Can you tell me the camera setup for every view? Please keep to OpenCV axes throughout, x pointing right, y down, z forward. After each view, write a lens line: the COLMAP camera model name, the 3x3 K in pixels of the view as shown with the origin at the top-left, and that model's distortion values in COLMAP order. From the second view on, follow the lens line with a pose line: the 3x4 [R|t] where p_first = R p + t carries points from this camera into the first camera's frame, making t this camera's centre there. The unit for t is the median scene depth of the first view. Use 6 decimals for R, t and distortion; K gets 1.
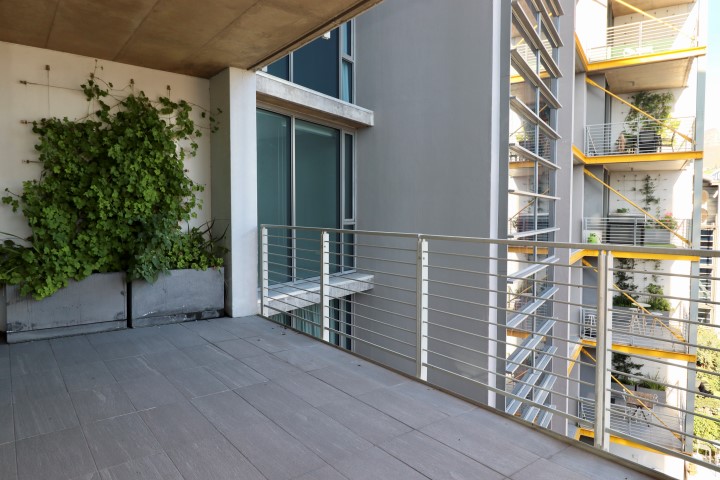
lens RADIAL K [[467.9, 0, 385.2], [0, 467.9, 238.2], [0, 0, 1]] dist [0.000874, -0.011101]
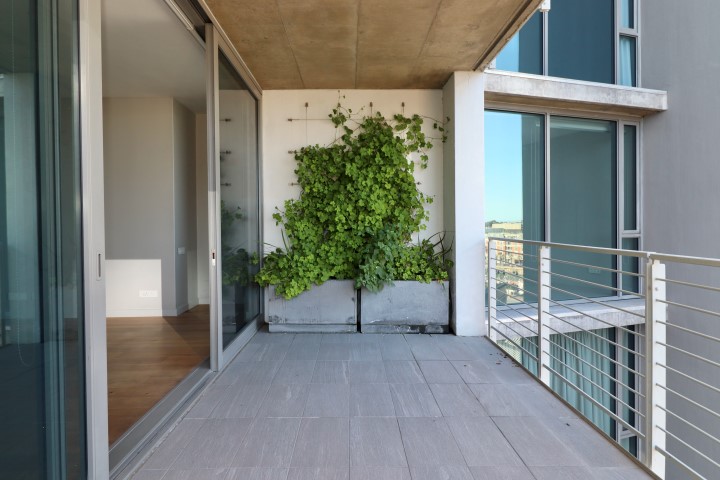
lens RADIAL K [[467.9, 0, 357.0], [0, 467.9, 234.7], [0, 0, 1]] dist [0.000874, -0.011101]
pose [[0.770474, 0.002925, -0.637465, 0.131756], [-0.023372, 0.999447, -0.023663, -0.006856], [0.637043, 0.033130, 0.770116, 0.157289]]
